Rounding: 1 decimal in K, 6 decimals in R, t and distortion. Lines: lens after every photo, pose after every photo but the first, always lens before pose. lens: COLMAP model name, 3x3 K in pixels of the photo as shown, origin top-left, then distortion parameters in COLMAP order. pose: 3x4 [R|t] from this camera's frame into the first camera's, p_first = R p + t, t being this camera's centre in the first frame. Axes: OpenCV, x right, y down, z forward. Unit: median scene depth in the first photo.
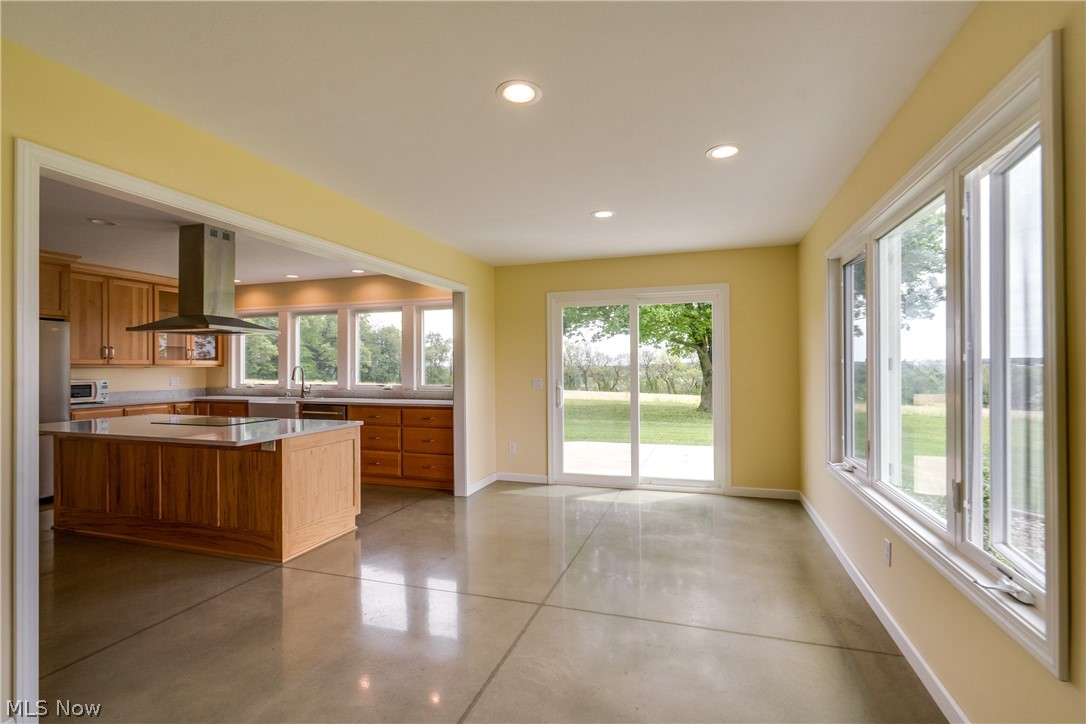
lens RADIAL K [[497.9, 0, 545.8], [0, 497.9, 364.4], [0, 0, 1]] dist [-0.006122, -0.000243]
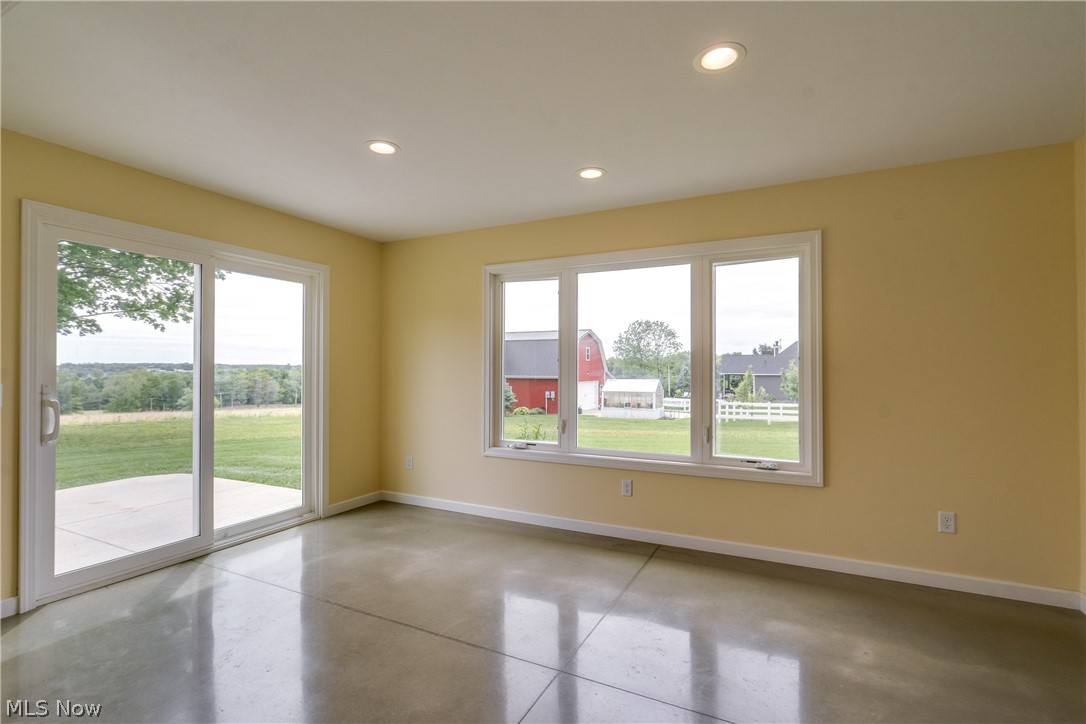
lens RADIAL K [[497.9, 0, 546.1], [0, 497.9, 361.4], [0, 0, 1]] dist [-0.006122, -0.000243]
pose [[0.144127, 0.022283, 0.989308, -0.316773], [-0.008062, 0.999740, -0.021344, 0.012080], [-0.989526, -0.004900, 0.144269, 0.386723]]
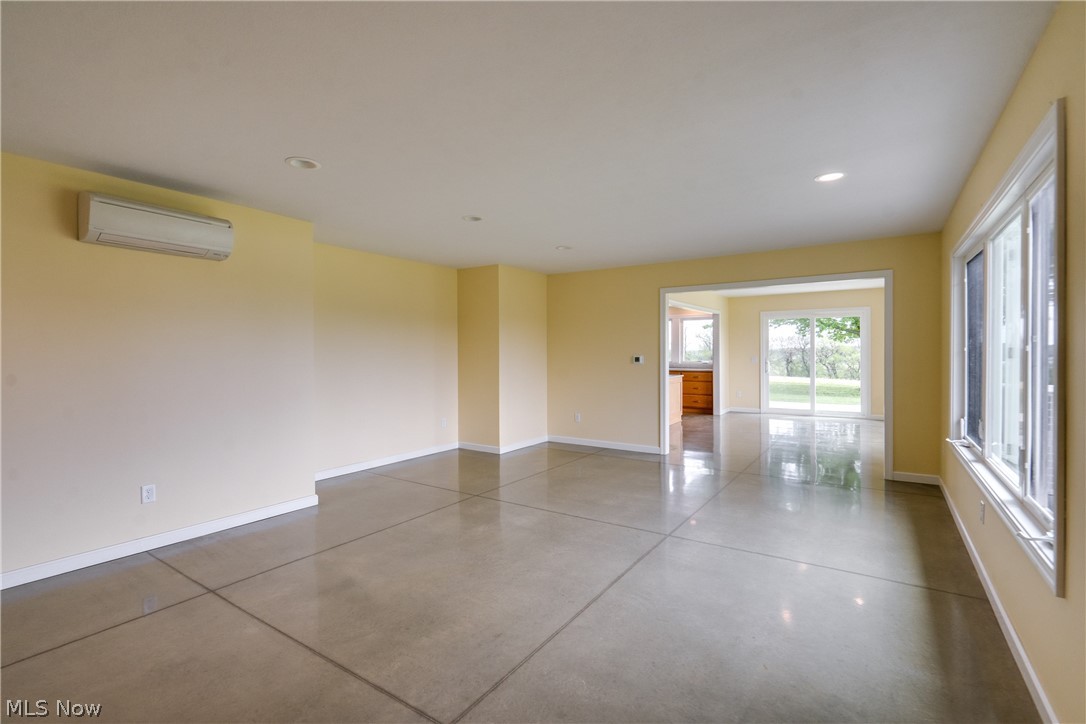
lens RADIAL K [[497.9, 0, 525.1], [0, 497.9, 352.3], [0, 0, 1]] dist [-0.006122, -0.000243]
pose [[0.953277, 0.003097, -0.302080, -0.236621], [-0.000269, 0.999956, 0.009402, -0.008359], [0.302096, -0.008881, 0.953236, -0.906911]]
